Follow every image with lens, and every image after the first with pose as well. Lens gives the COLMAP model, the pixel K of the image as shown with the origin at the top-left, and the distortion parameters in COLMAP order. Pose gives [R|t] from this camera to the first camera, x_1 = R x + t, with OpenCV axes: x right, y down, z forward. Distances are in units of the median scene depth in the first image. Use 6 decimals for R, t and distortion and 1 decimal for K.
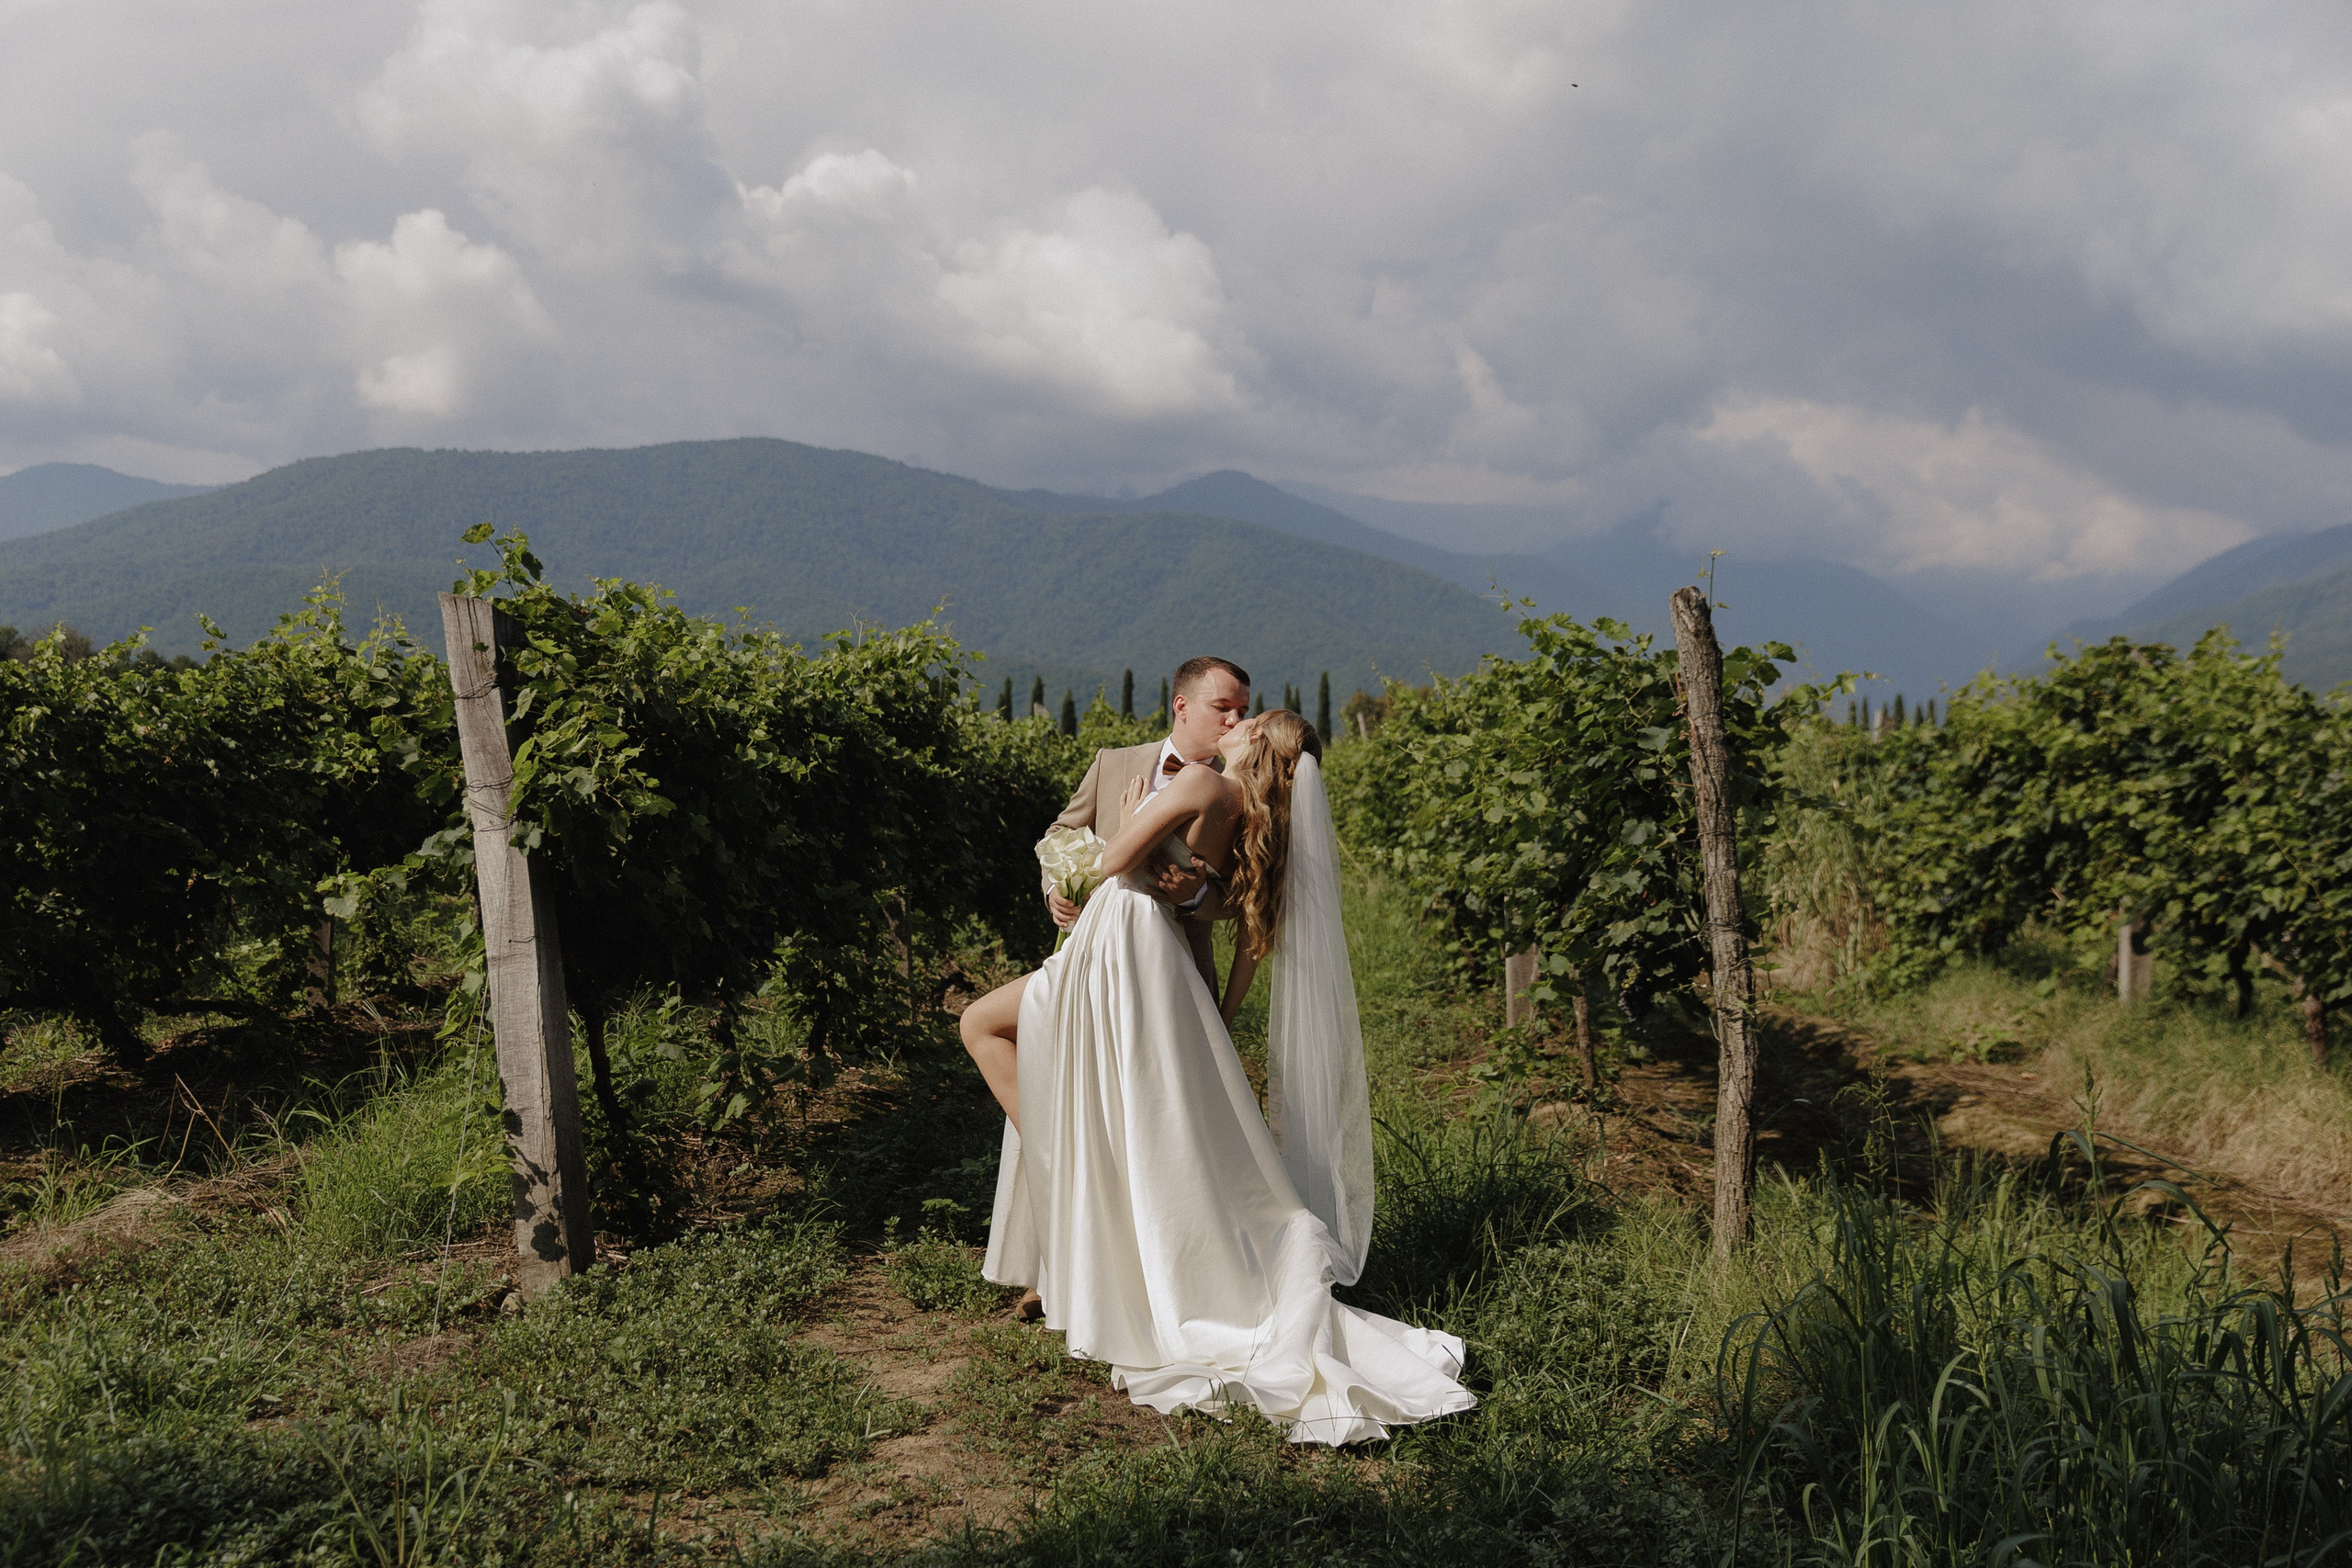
lens RADIAL K [[2352.4, 0, 1171.0], [0, 2352.4, 721.9], [0, 0, 1]] dist [0.069720, 0.000000]
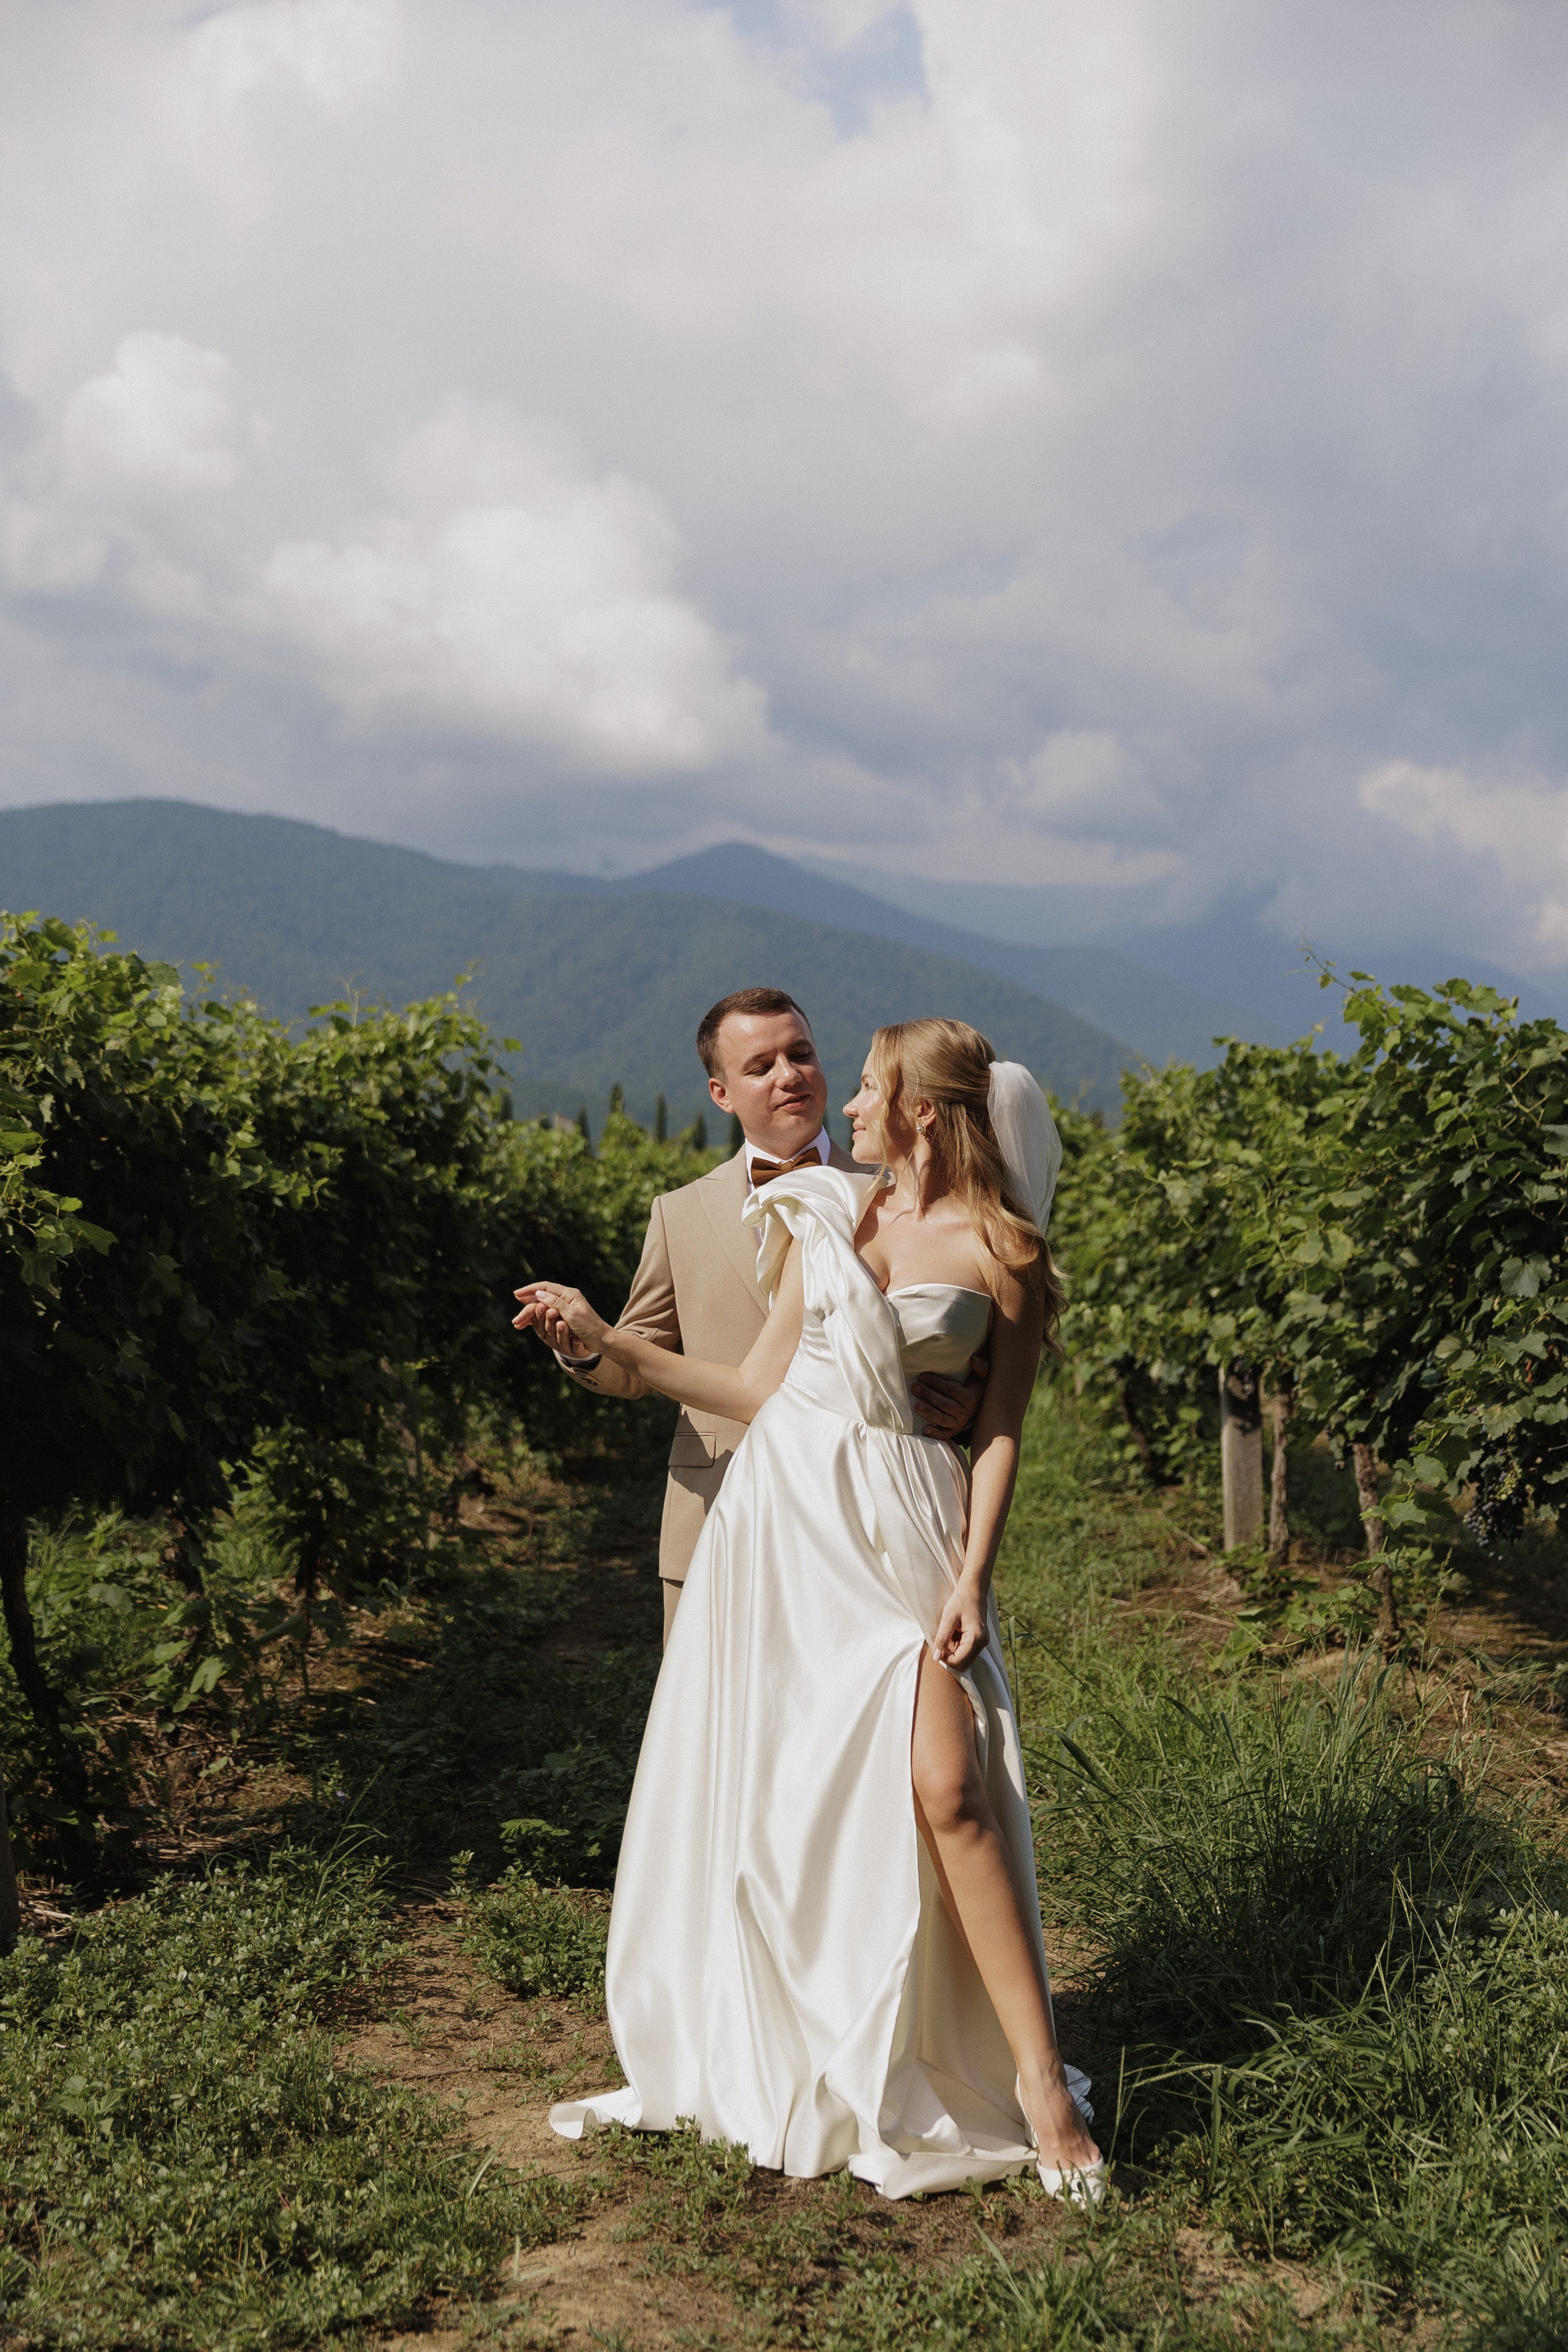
lens RADIAL K [[2729.0, 0, 781.7], [0, 2729.0, 1188.9], [0, 0, 1]] dist [0.022894, 0.000000]
pose [[0.998233, -0.000300, 0.059418, -0.061842], [-0.000391, 0.999932, 0.011623, 0.010061], [-0.059417, -0.011626, 0.998166, 0.184871]]
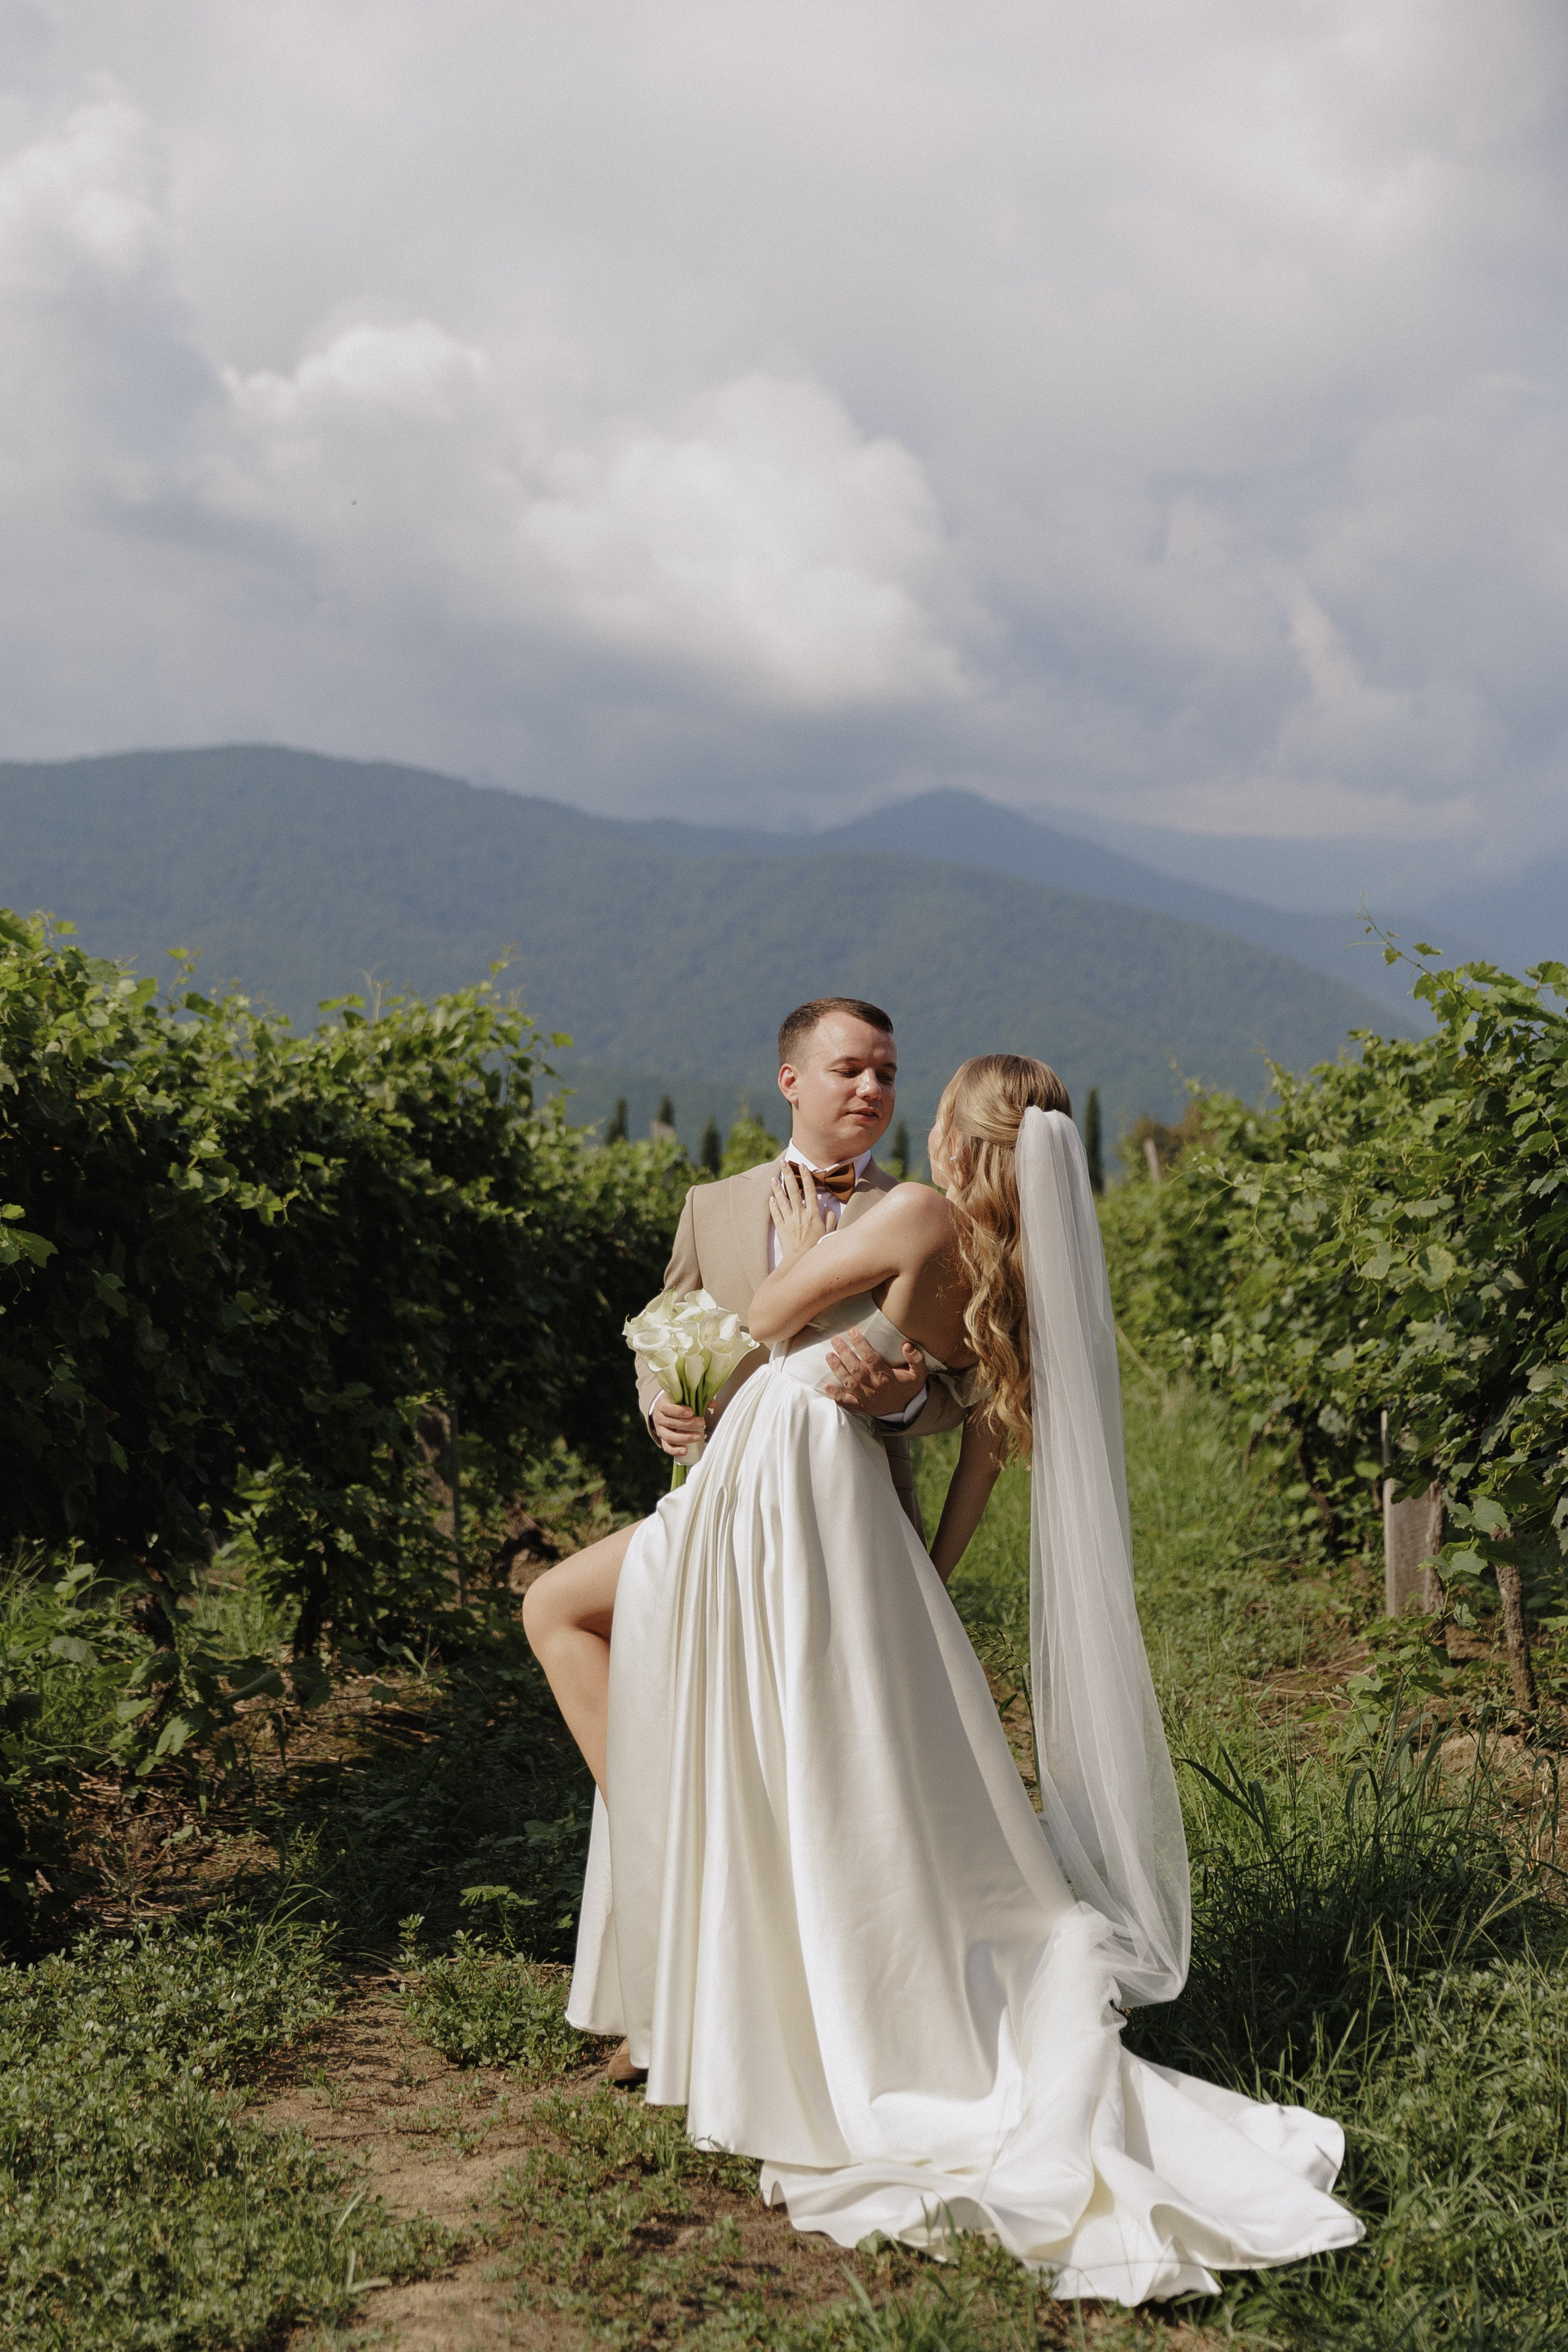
lens RADIAL K [[3421.3, 0, 794.9], [0, 3421.3, 1175.5], [0, 0, 1]] dist [0.028186, 0.000000]
pose [[0.999782, -0.001397, -0.020840, 0.001799], [0.001398, 0.999999, 0.000031, 0.012231], [0.020840, -0.000060, 0.999783, 0.082486]]
